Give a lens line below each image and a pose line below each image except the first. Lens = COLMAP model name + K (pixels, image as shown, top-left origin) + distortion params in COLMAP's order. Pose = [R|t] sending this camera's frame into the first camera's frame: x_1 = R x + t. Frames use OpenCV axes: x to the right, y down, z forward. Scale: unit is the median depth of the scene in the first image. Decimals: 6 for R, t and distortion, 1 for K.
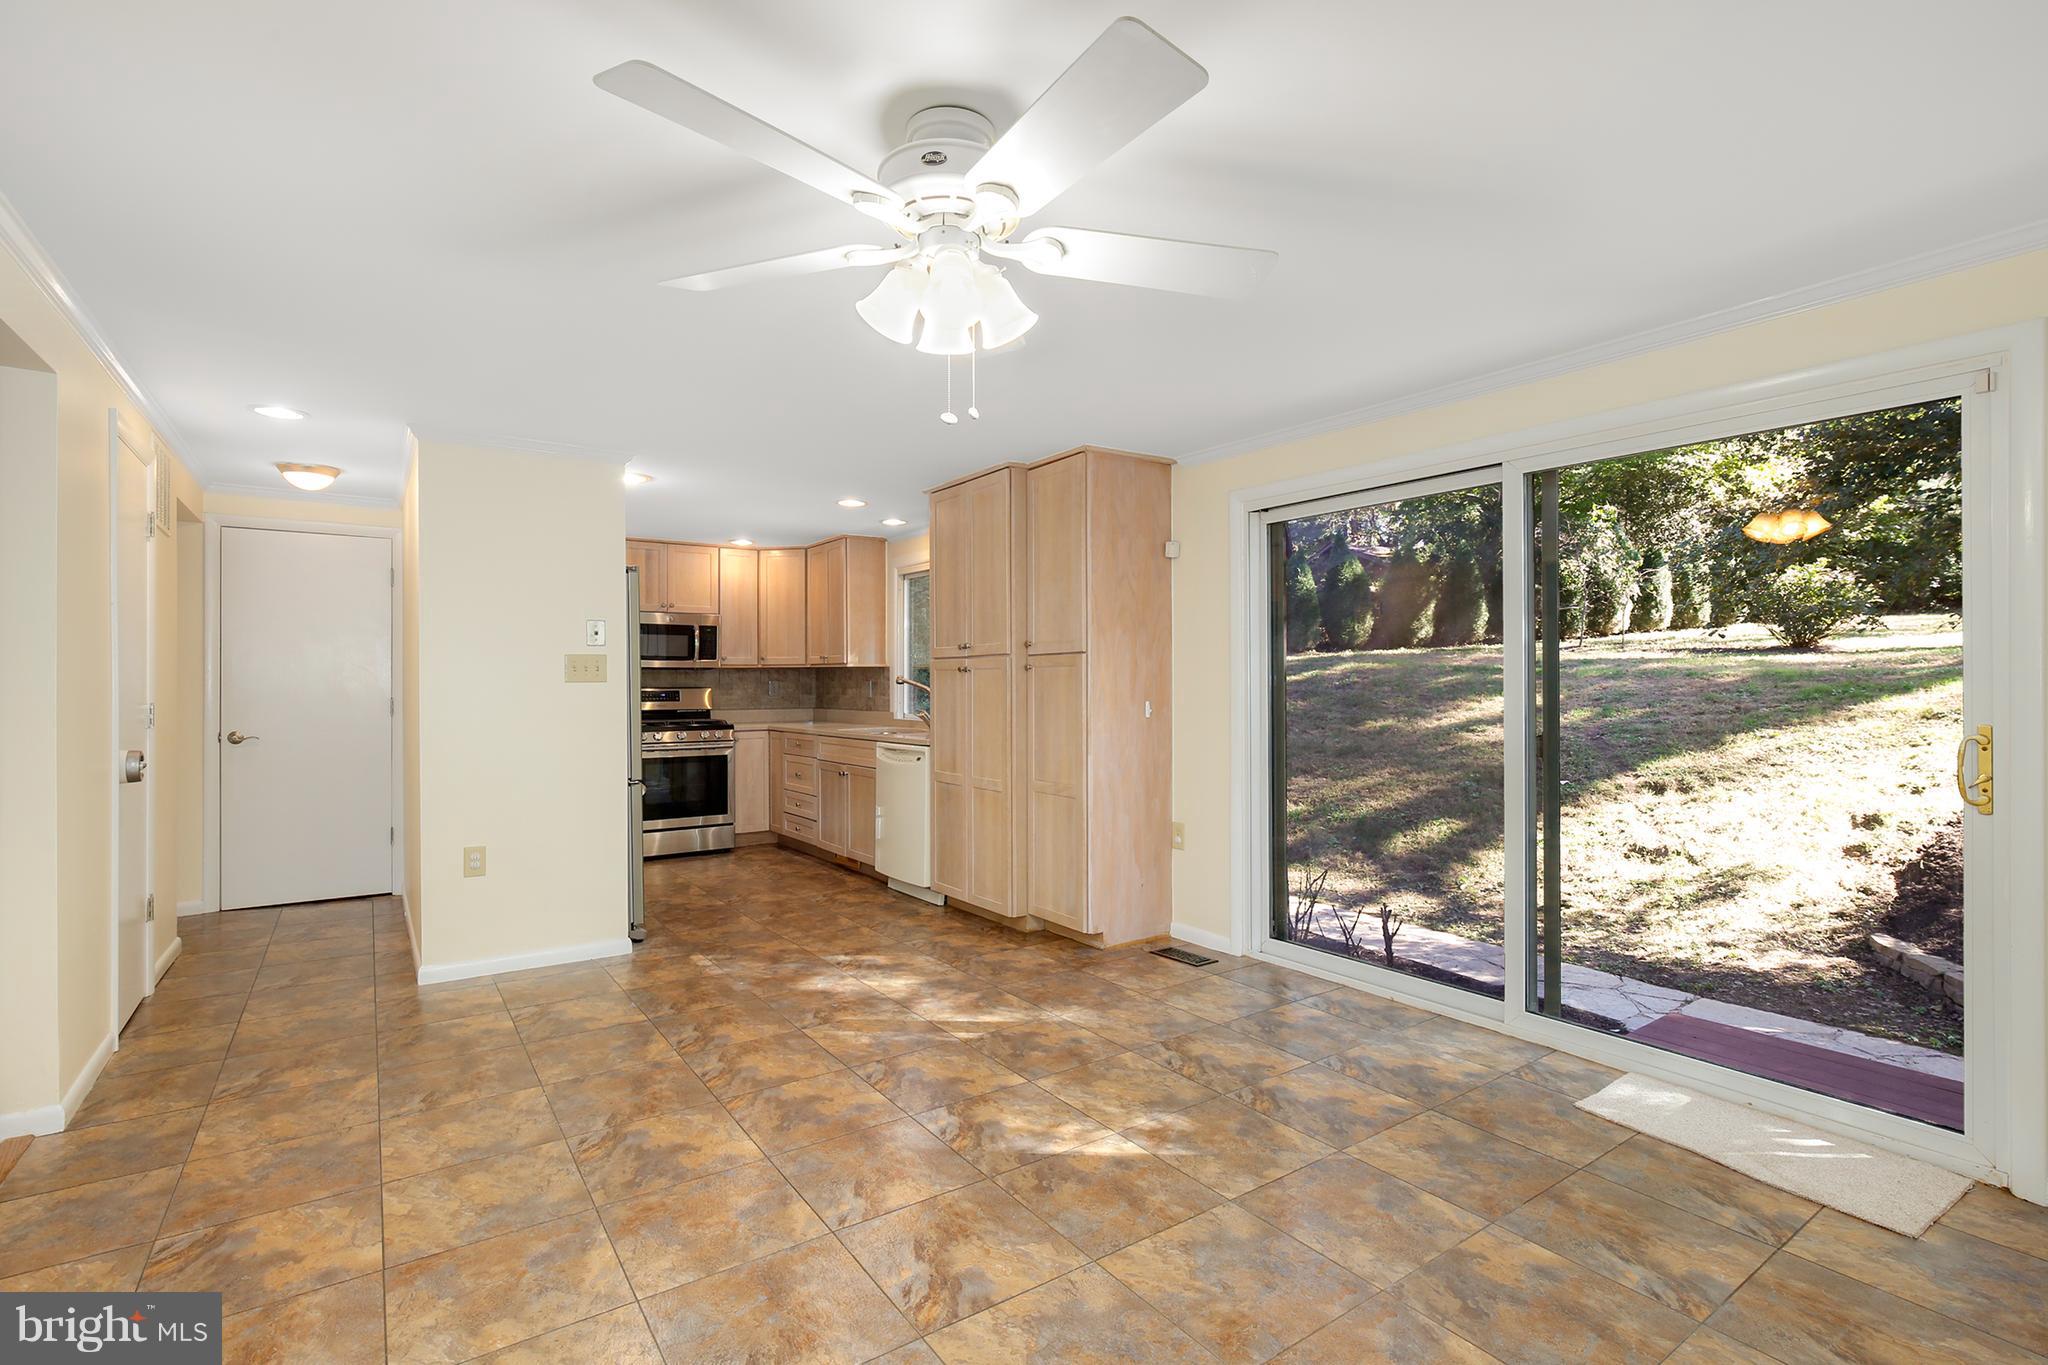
lens RADIAL K [[941.6, 0, 1027.1], [0, 941.6, 676.7], [0, 0, 1]] dist [-0.005808, 0.001020]
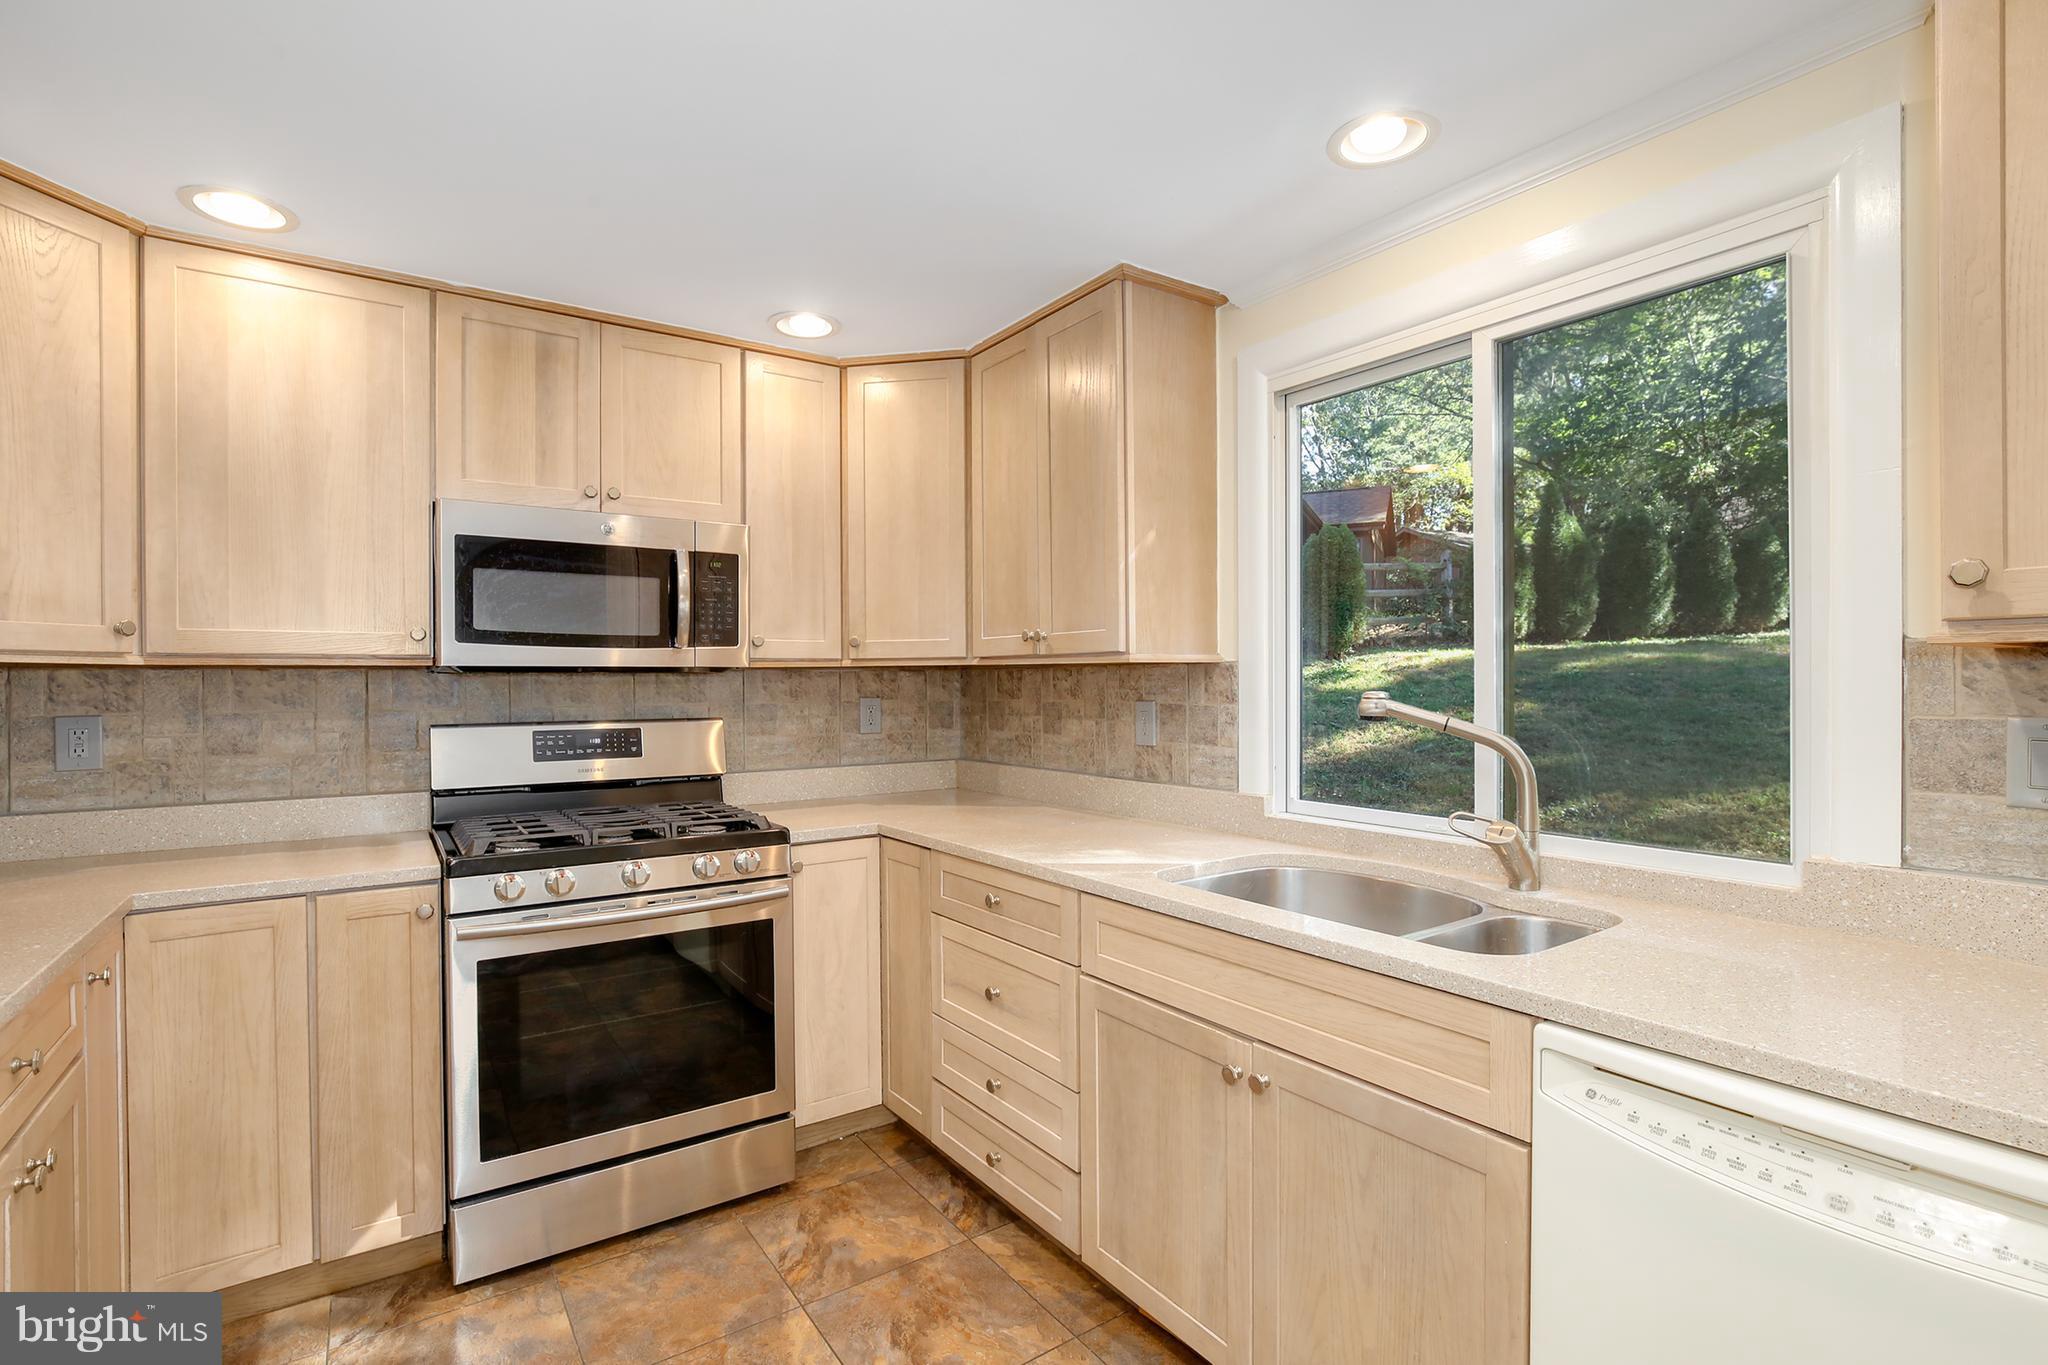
lens RADIAL K [[971.0, 0, 1049.9], [0, 971.0, 686.5], [0, 0, 1]] dist [-0.013121, 0.000550]
pose [[0.999963, -0.005703, -0.006380, -0.372090], [0.005772, 0.999925, 0.010812, -0.009844], [0.006318, -0.010849, 0.999921, 1.125245]]
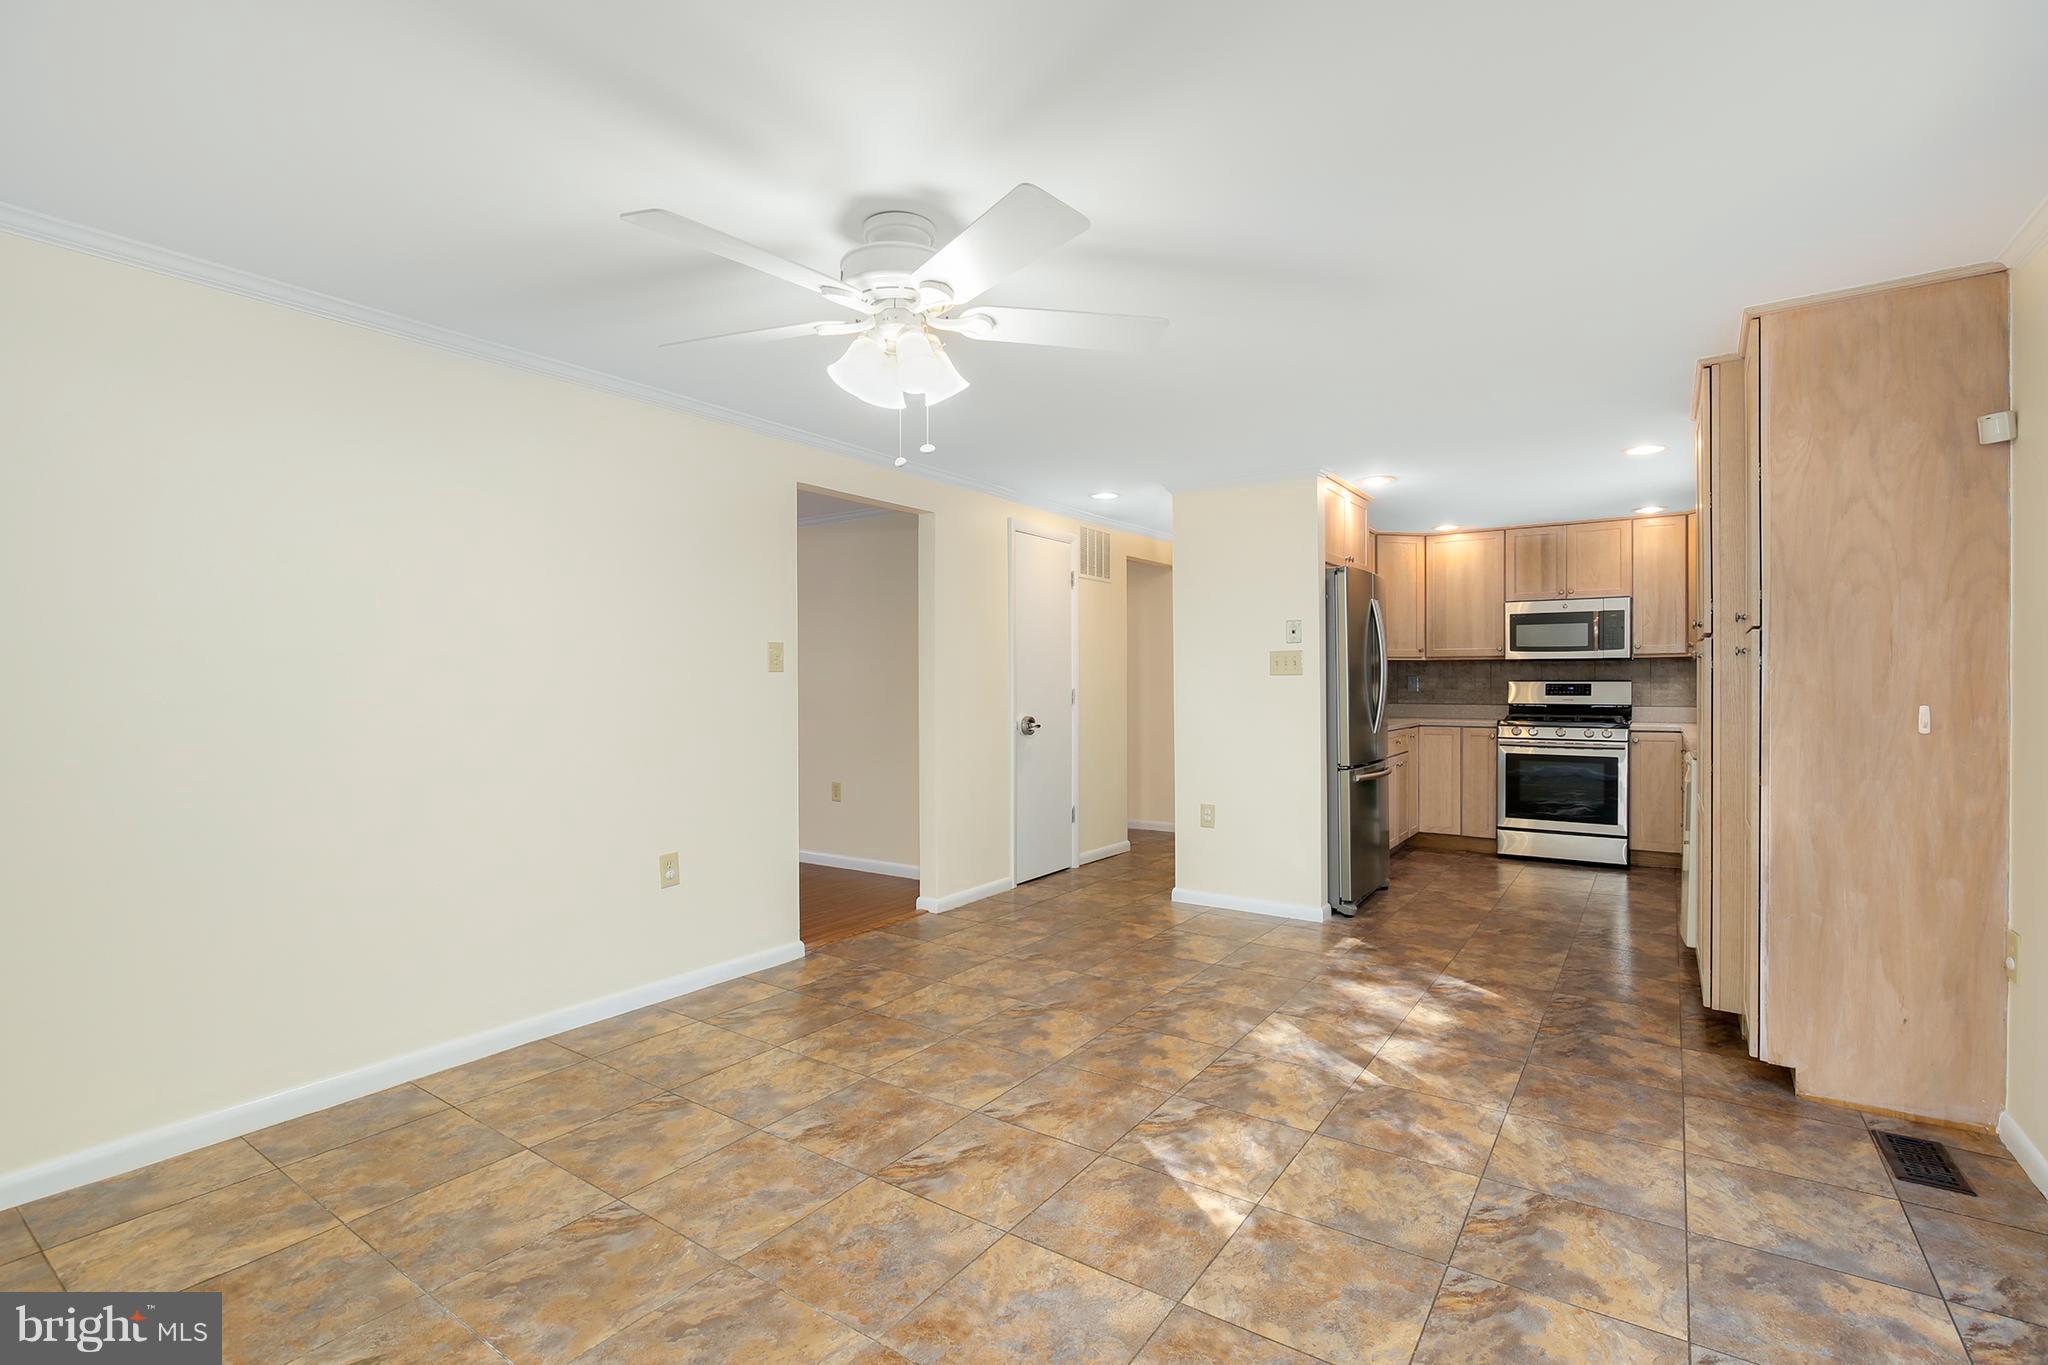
lens RADIAL K [[941.6, 0, 1051.2], [0, 941.6, 683.5], [0, 0, 1]] dist [-0.005808, 0.001020]
pose [[0.364957, 0.004404, -0.931014, 0.526087], [0.009078, 0.999924, 0.008289, 0.003840], [0.930980, -0.011477, 0.364890, 0.336723]]
